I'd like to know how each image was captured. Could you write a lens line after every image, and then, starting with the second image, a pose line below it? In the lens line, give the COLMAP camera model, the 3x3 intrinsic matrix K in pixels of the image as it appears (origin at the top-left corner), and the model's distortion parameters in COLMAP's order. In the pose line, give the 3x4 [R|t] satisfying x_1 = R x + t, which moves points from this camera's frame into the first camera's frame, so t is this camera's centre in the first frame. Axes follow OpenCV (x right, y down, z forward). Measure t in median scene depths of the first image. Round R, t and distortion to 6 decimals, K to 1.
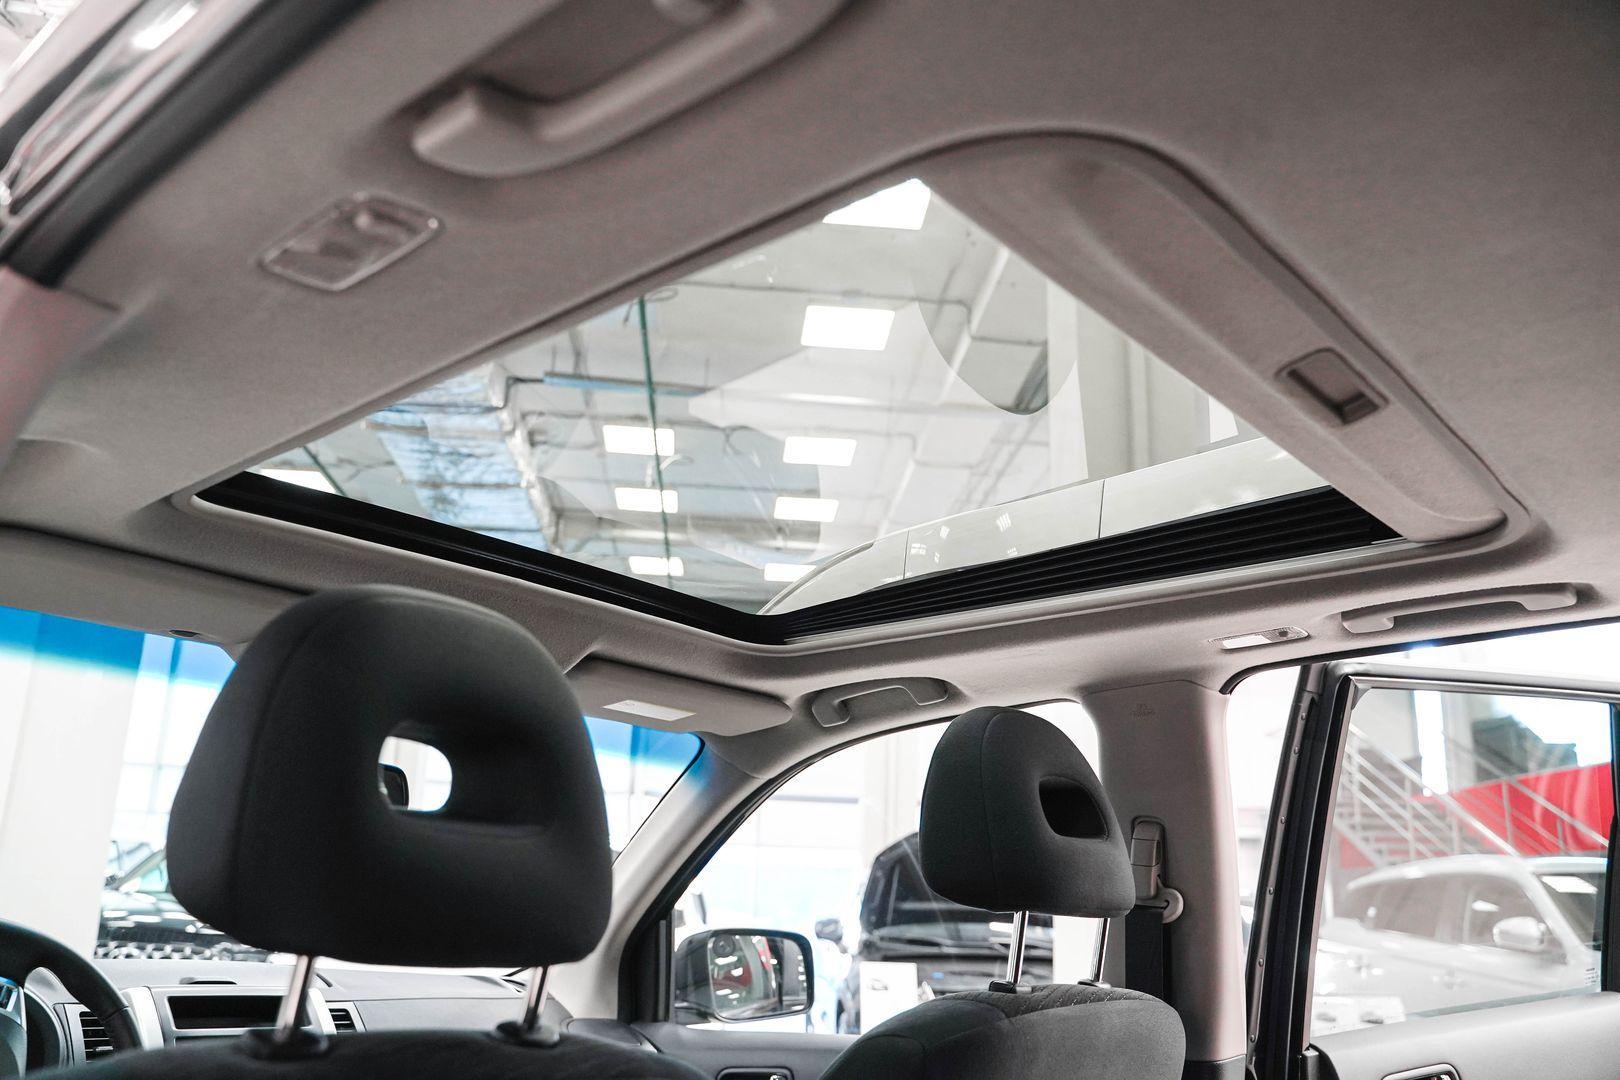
lens RADIAL K [[1342.3, 0, 805.8], [0, 1342.3, 535.7], [0, 0, 1]] dist [-0.099679, 0.063932]
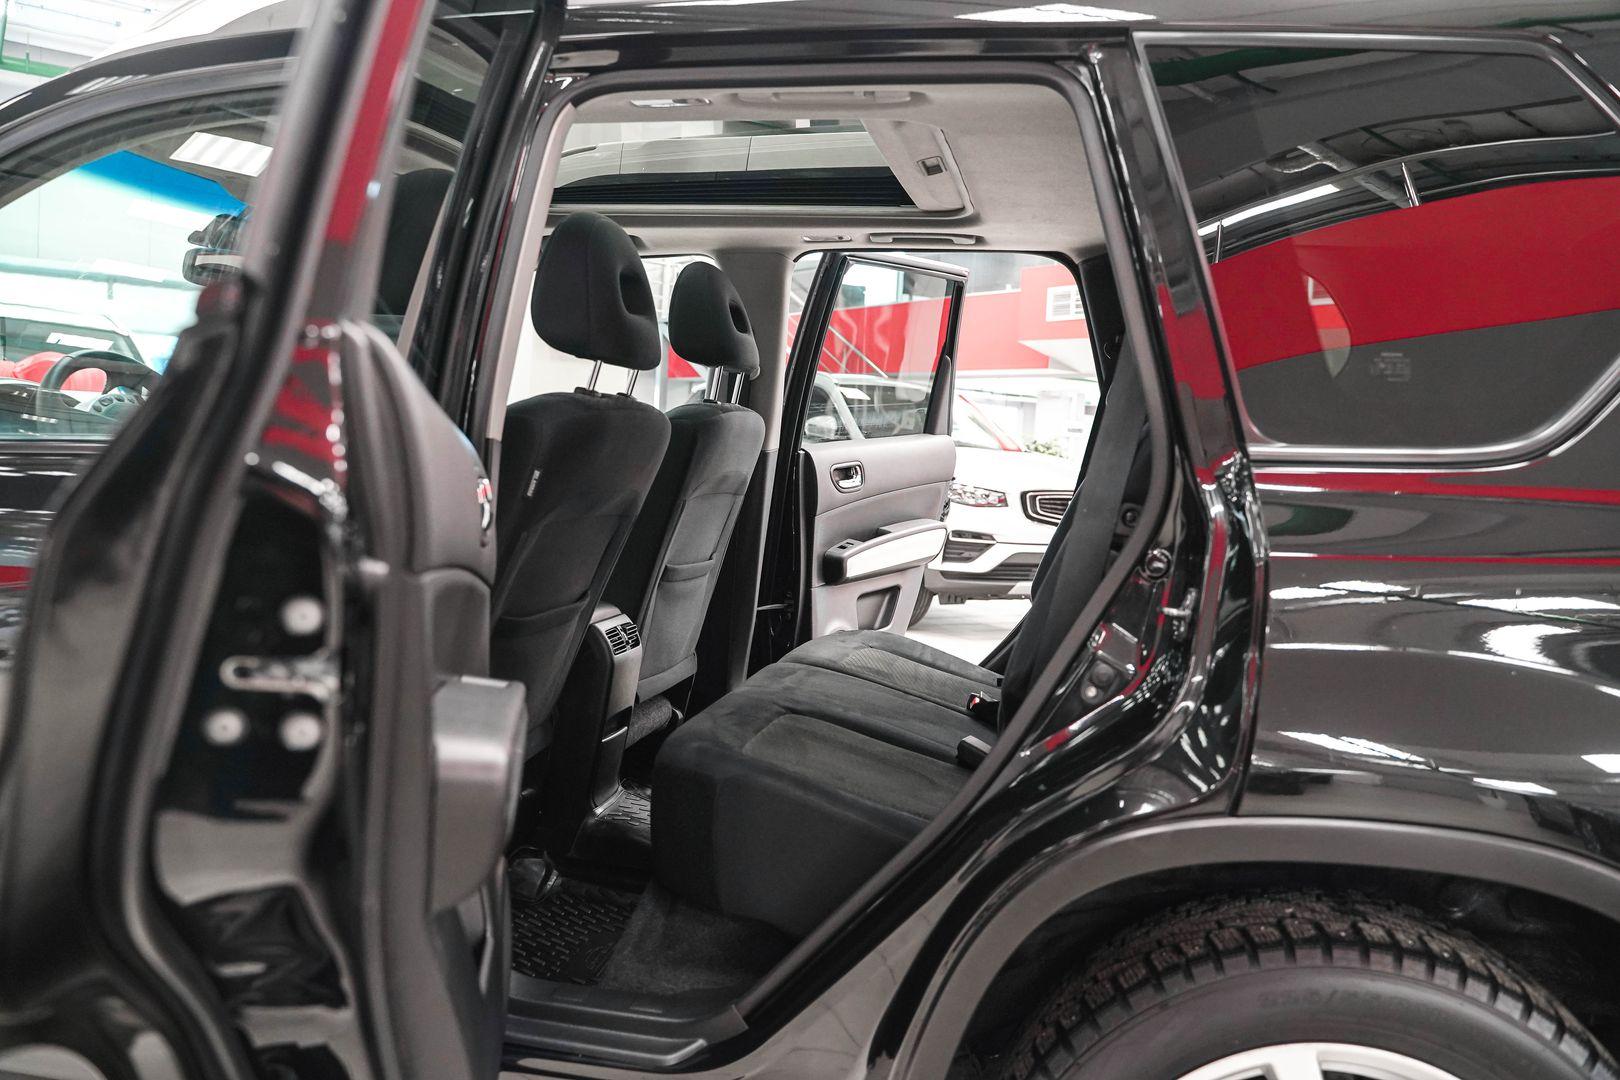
lens RADIAL K [[1342.3, 0, 805.8], [0, 1342.3, 535.7], [0, 0, 1]] dist [-0.099679, 0.063932]
pose [[0.854628, -0.025601, 0.518609, -0.832719], [-0.155814, 0.940109, 0.303179, -0.121552], [-0.495310, -0.339912, 0.799454, -0.829123]]
